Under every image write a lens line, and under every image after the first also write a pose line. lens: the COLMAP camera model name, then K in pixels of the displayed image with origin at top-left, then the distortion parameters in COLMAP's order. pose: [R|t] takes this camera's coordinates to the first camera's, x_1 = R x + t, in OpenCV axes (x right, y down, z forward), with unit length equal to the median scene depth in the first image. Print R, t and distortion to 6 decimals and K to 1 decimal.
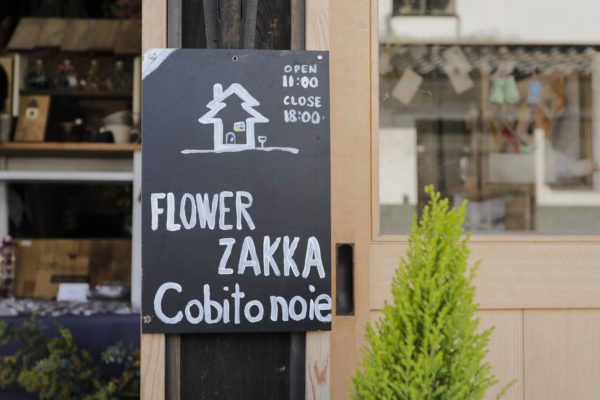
lens RADIAL K [[691.2, 0, 299.9], [0, 691.2, 200.4], [0, 0, 1]] dist [0.002943, 0.000000]
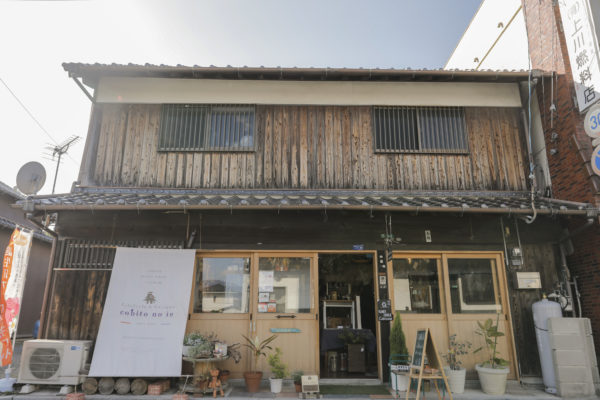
lens RADIAL K [[434.8, 0, 299.7], [0, 434.8, 199.1], [0, 0, 1]] dist [0.000836, 0.000109]
pose [[0.995518, -0.022185, -0.091935, -0.933572], [-0.000806, 0.970071, -0.242820, -0.056924], [0.094571, 0.241806, 0.965705, -8.123819]]
